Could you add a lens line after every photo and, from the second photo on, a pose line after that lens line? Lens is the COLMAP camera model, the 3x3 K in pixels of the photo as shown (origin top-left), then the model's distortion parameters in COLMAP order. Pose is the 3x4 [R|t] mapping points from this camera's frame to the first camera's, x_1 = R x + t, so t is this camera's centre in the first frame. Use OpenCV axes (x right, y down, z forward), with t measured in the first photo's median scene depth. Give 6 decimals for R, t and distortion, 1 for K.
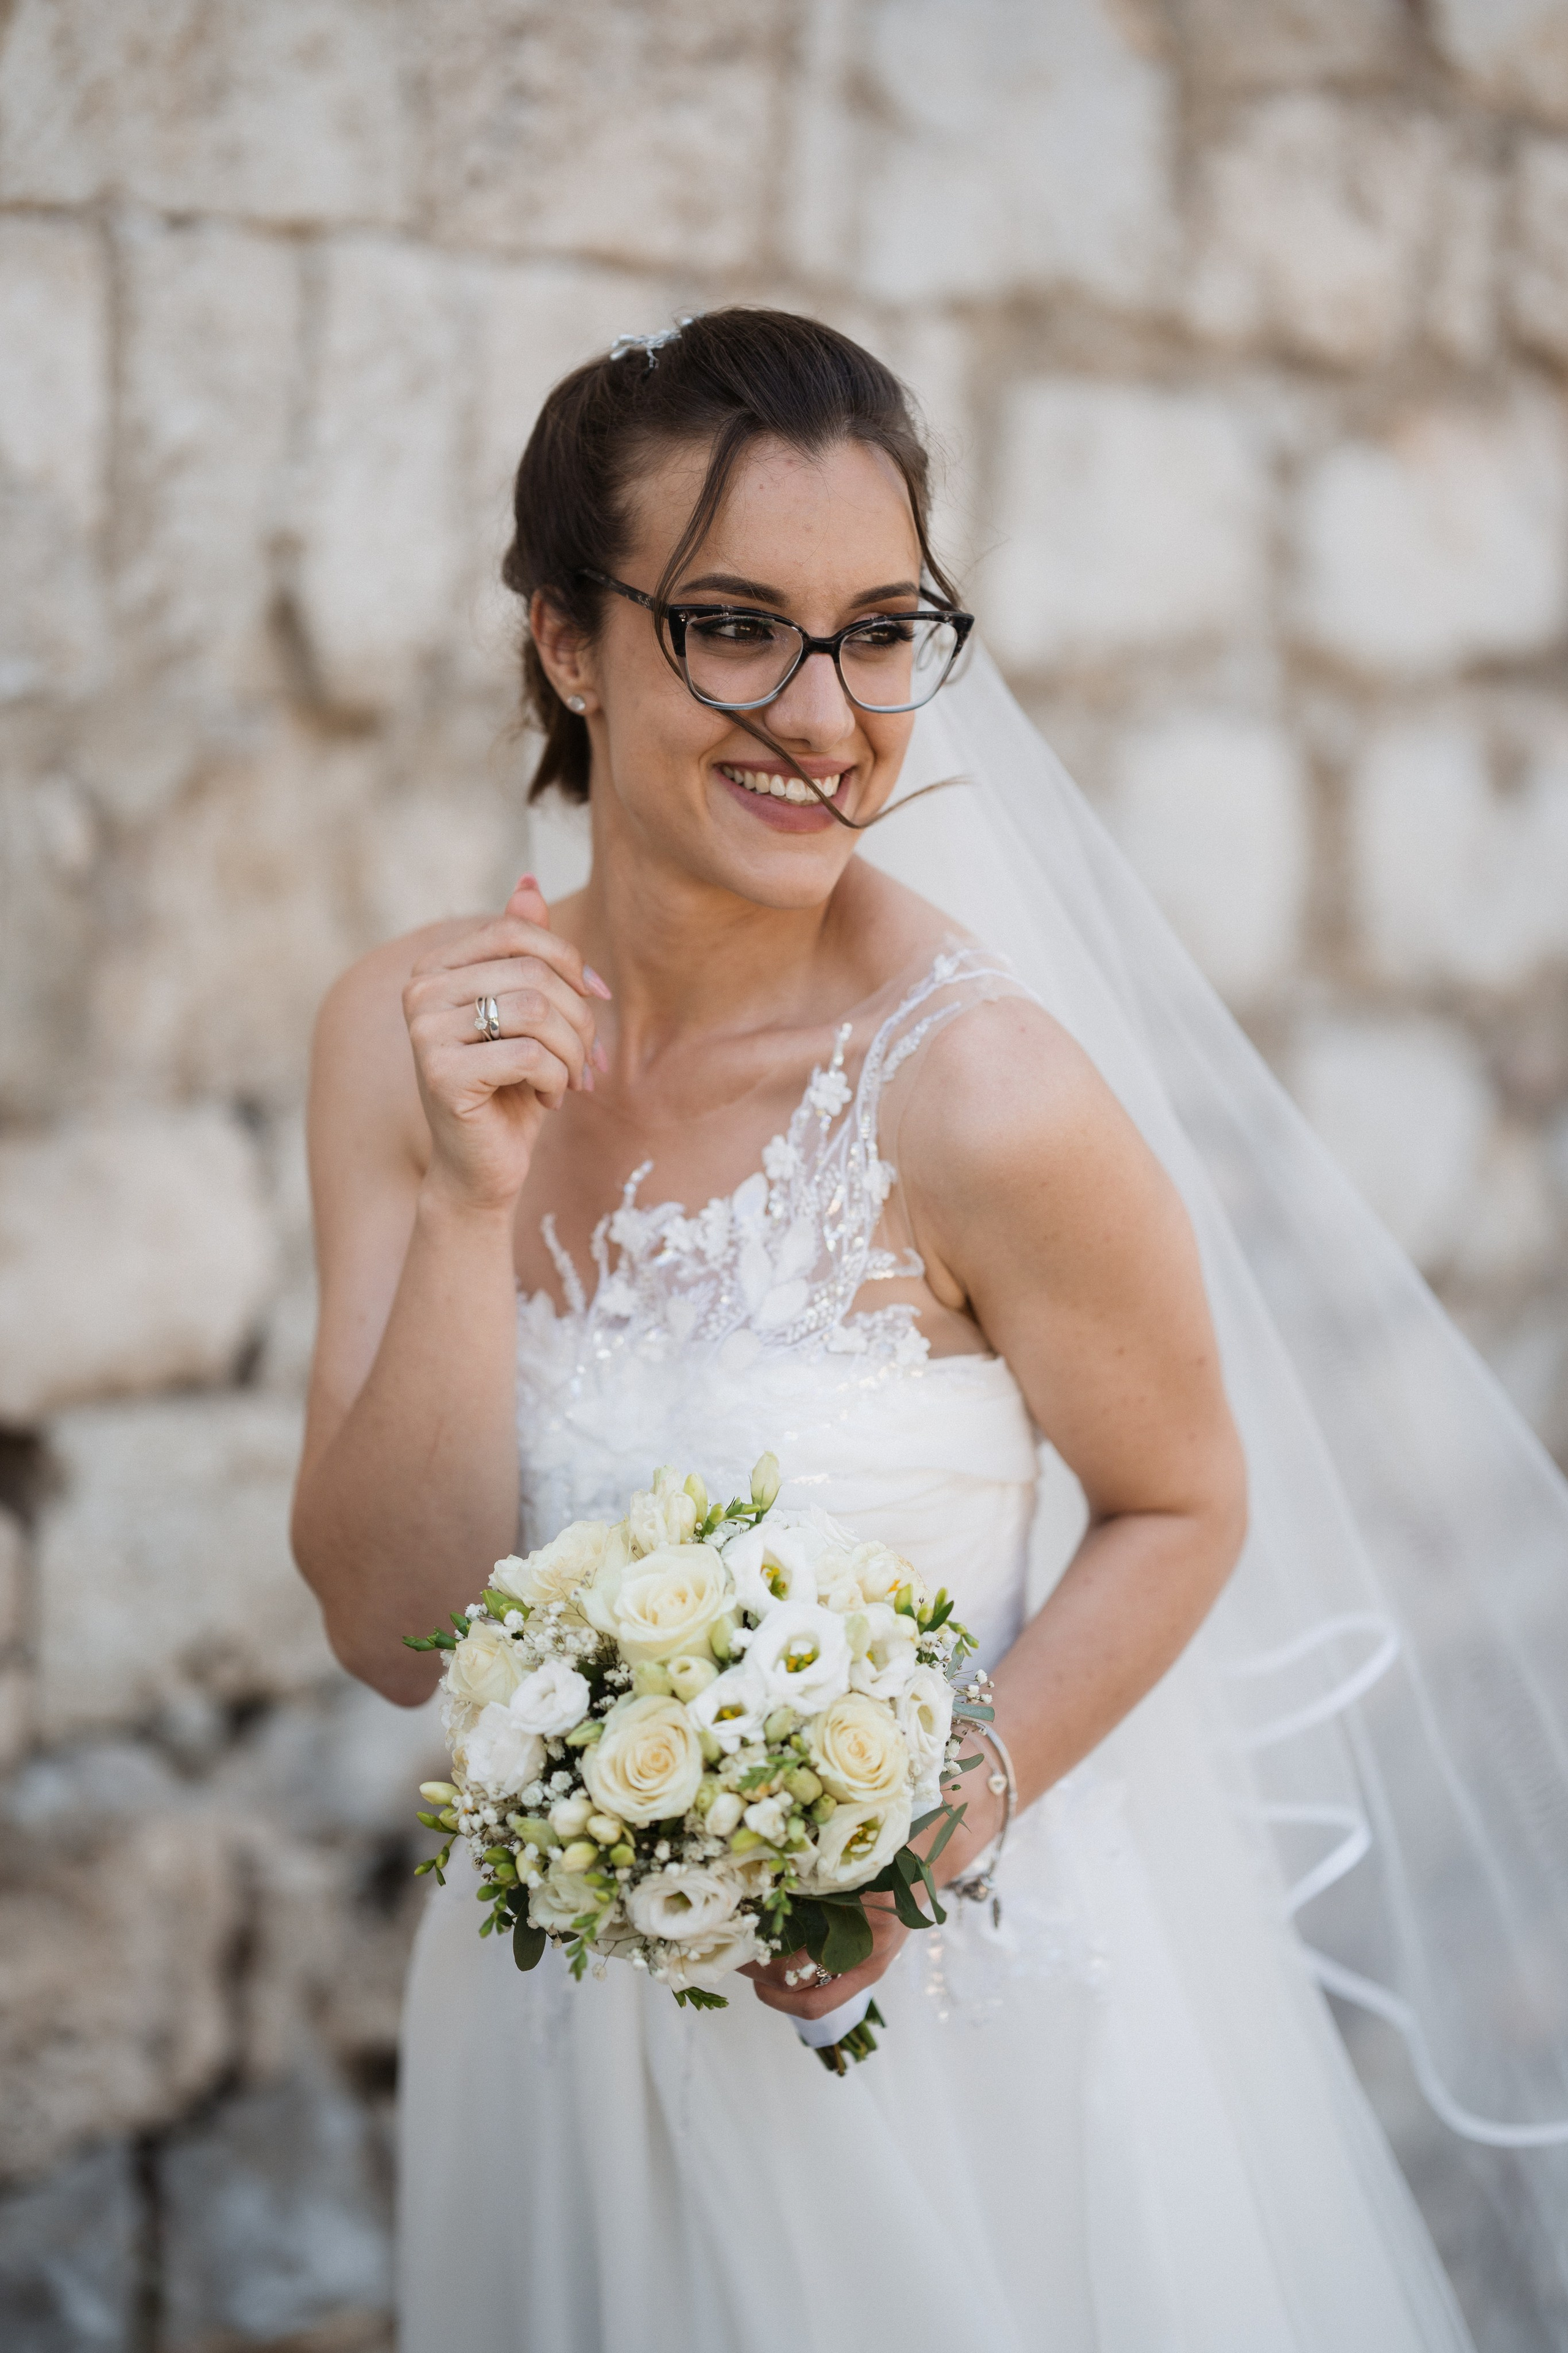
lens RADIAL K [[5826.5, 0, 784.0], [0, 5826.5, 1176.5], [0, 0, 1]] dist [-0.003234, 1.322781]
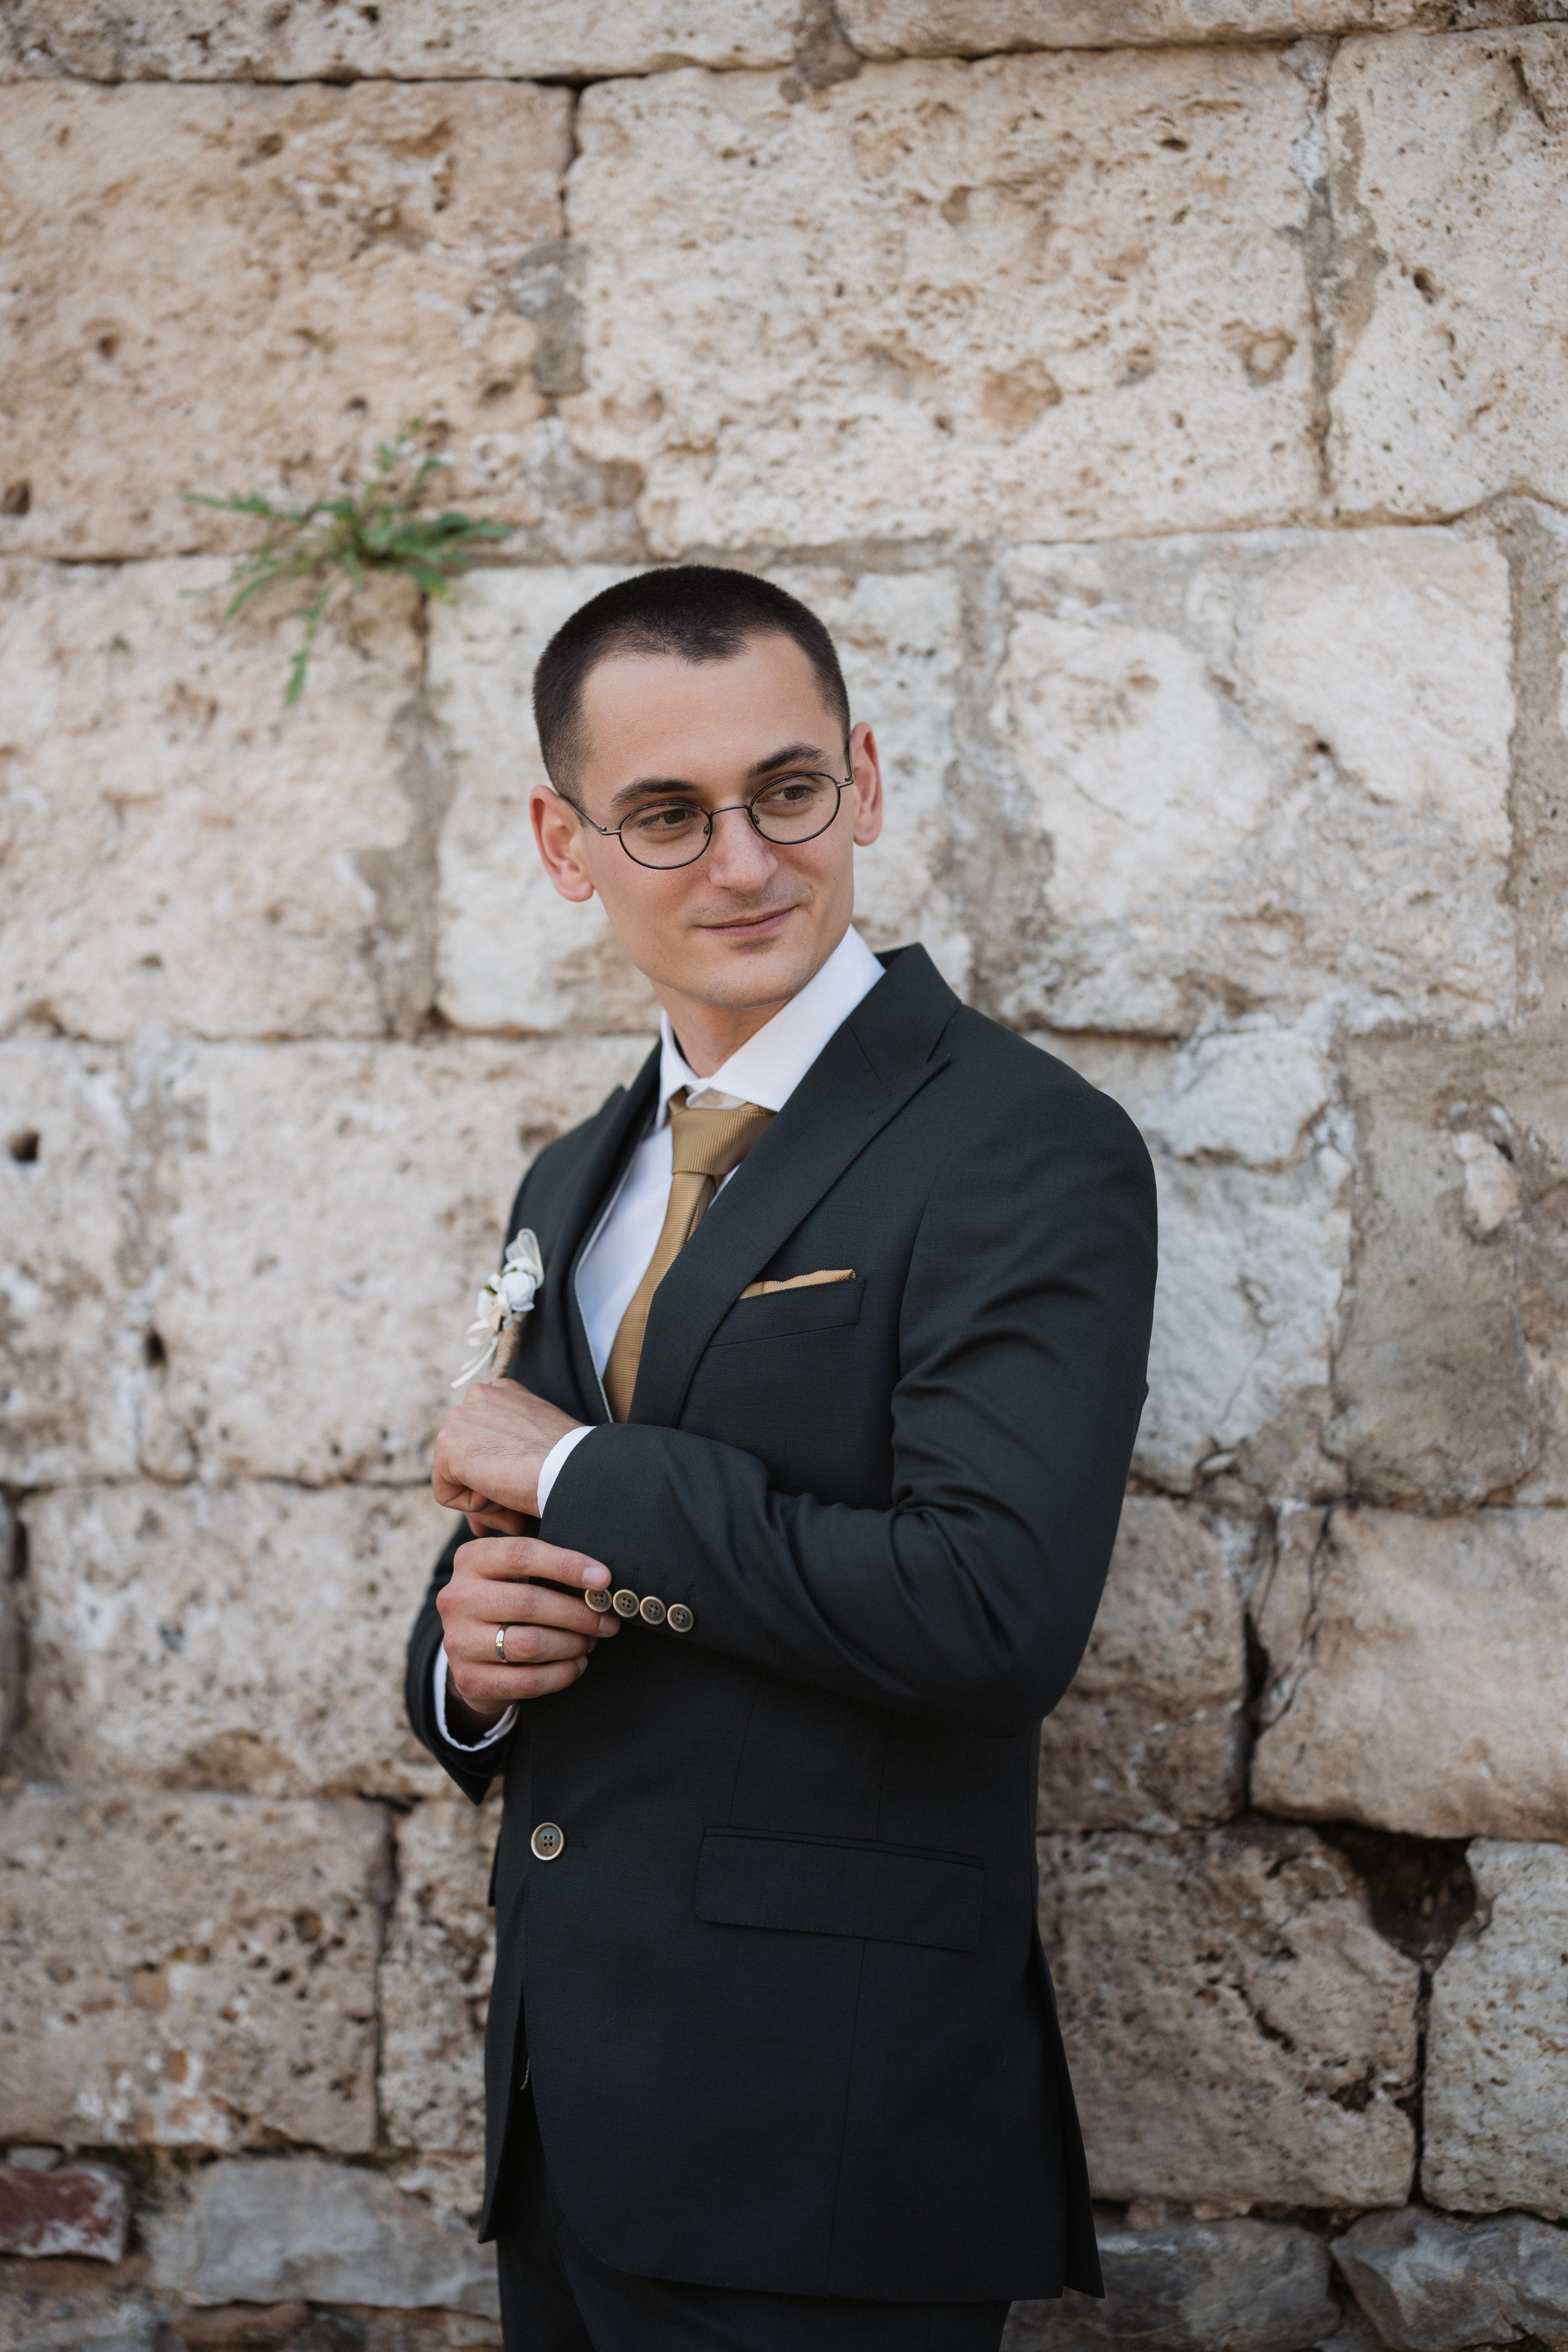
lens RADIAL K [[5824.5, 0, 784.0], [0, 5824.5, 1176.0], [0, 0, 1]] dist [-0.003234, 1.322781]
pose [[0.354800, -0.056605, -0.933227, 0.607969], [-0.133881, 0.984803, -0.110633, 0.048810], [0.925307, 0.164194, 0.341829, 0.515912]]
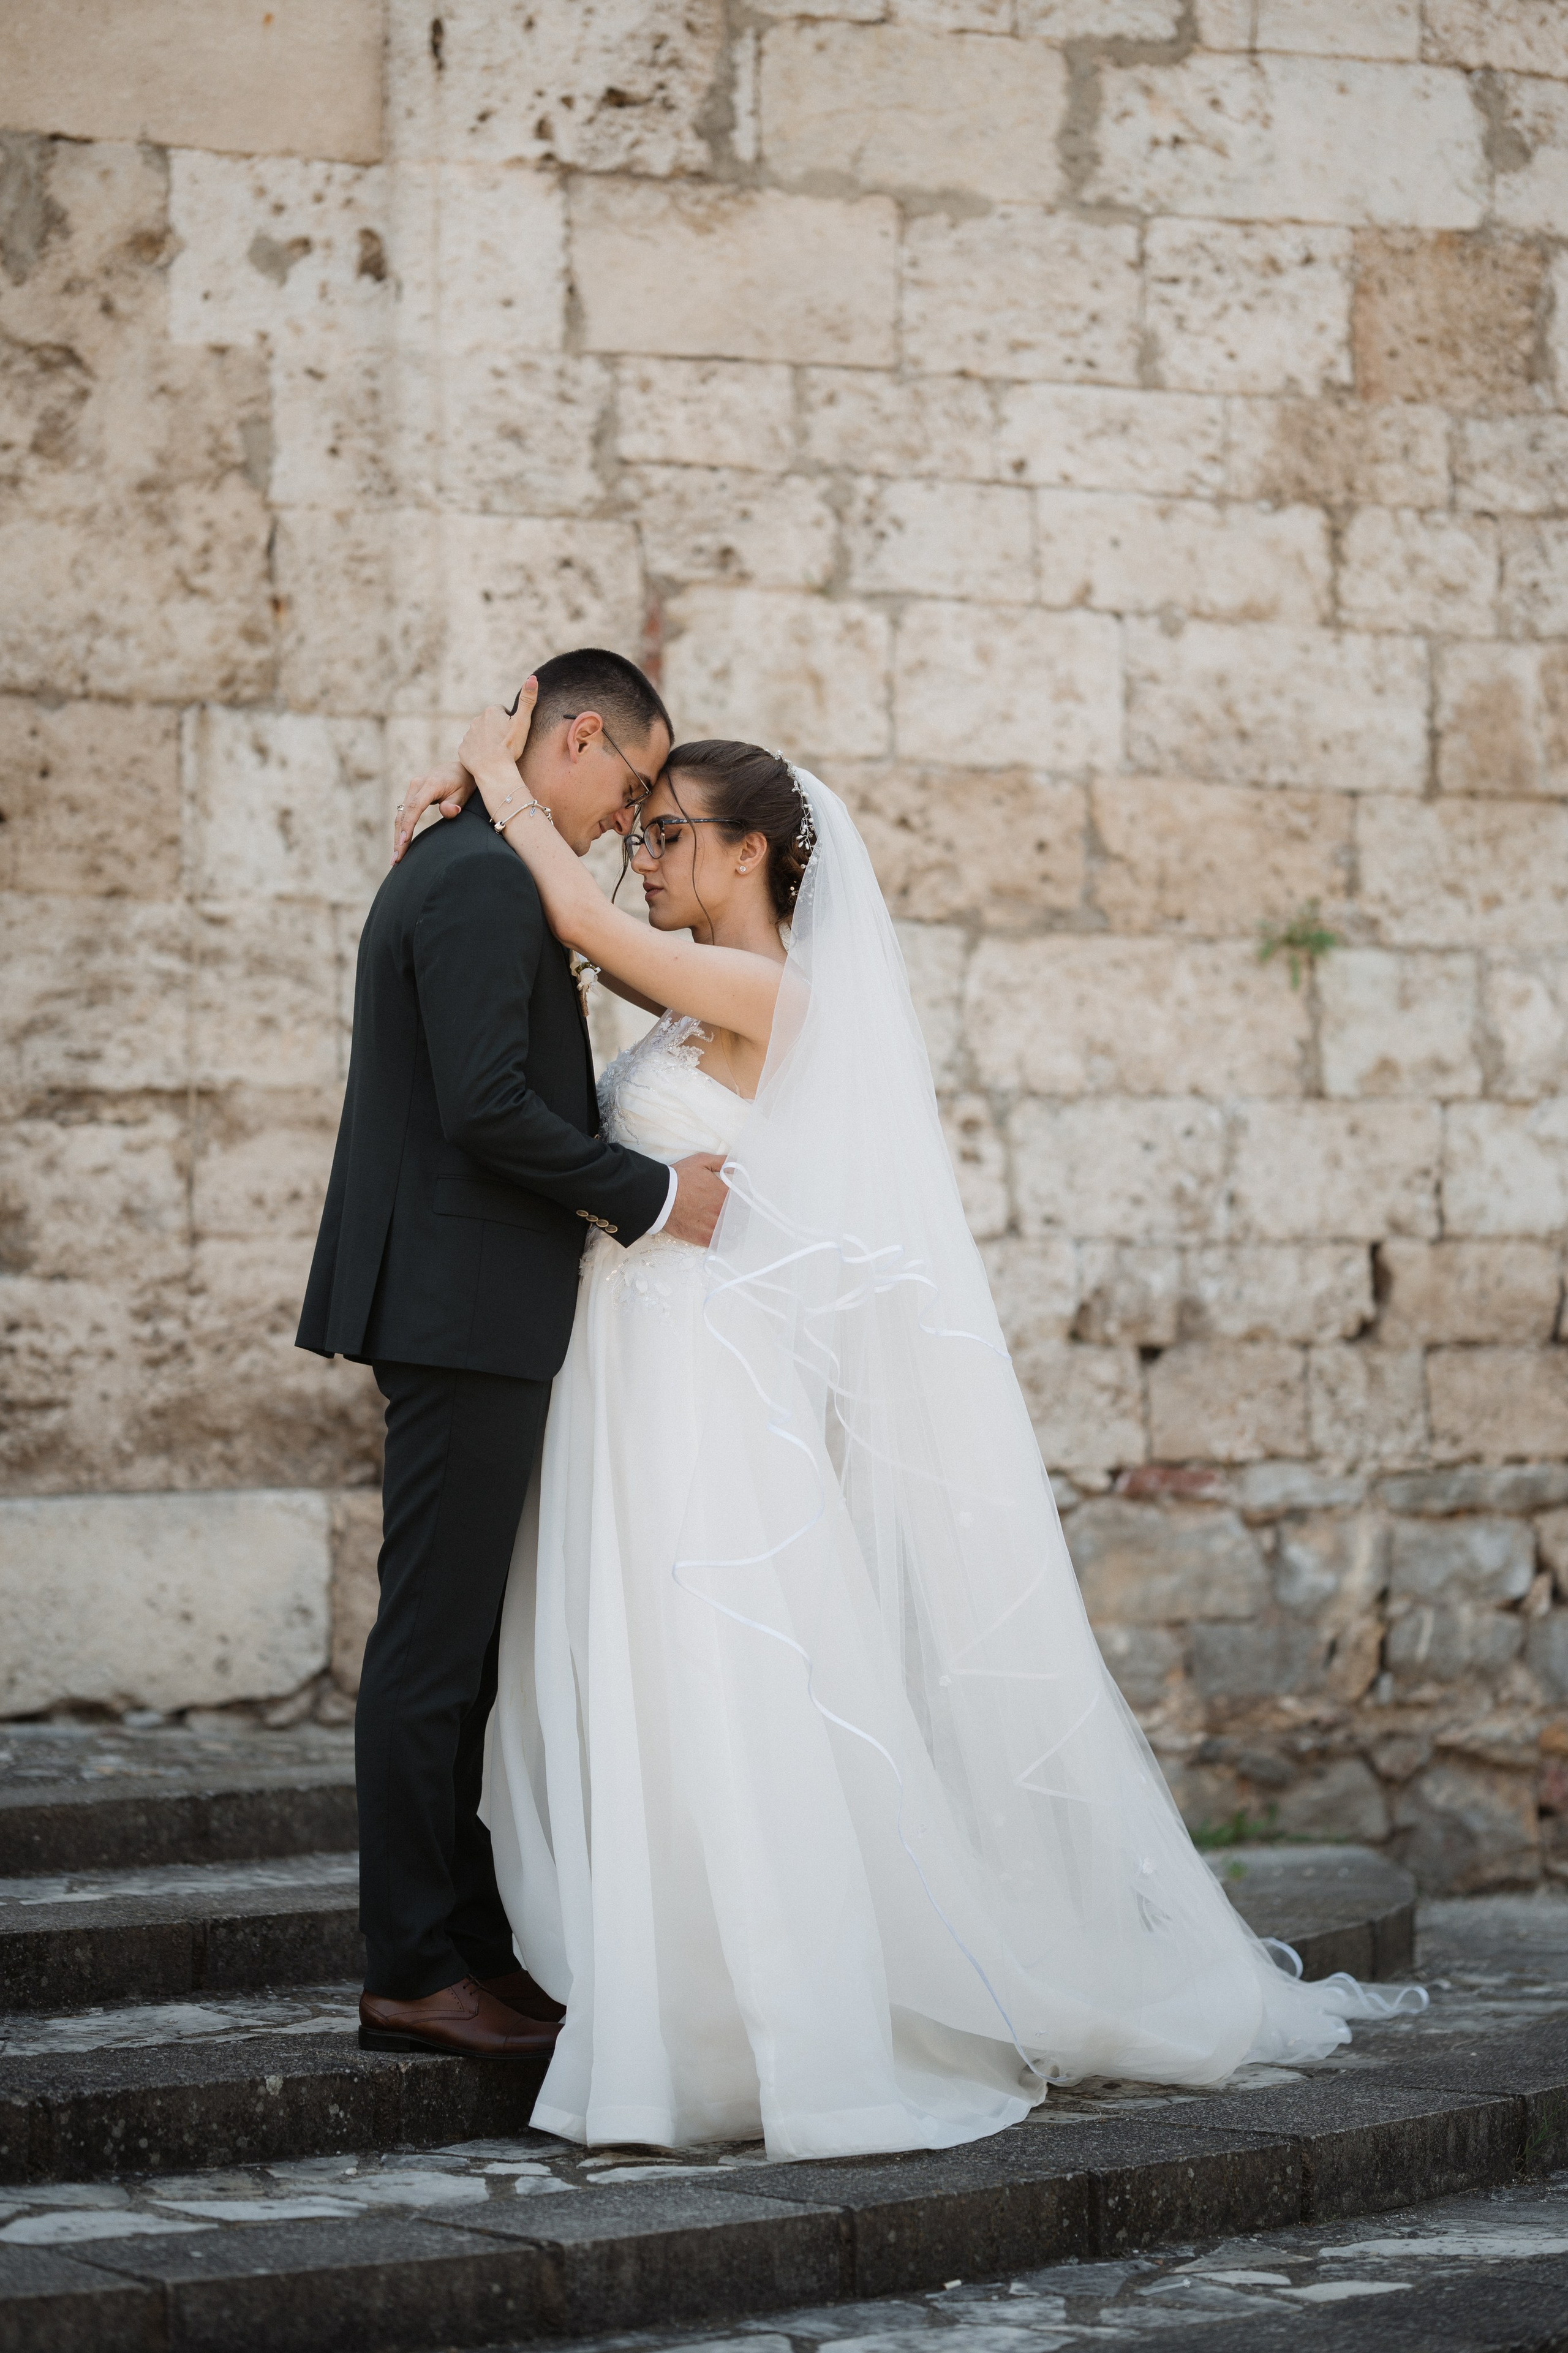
lens RADIAL K [[5726.0, 0, 784.0], [0, 5726.0, 1176.5], [0, 0, 1]] dist [-0.059901, 1.083767]
pose [[0.820211, -0.047483, -0.570088, 1.072737], [-0.053879, 0.985707, -0.159619, 0.401058], [0.569519, 0.161637, 0.805929, -1.454080]]
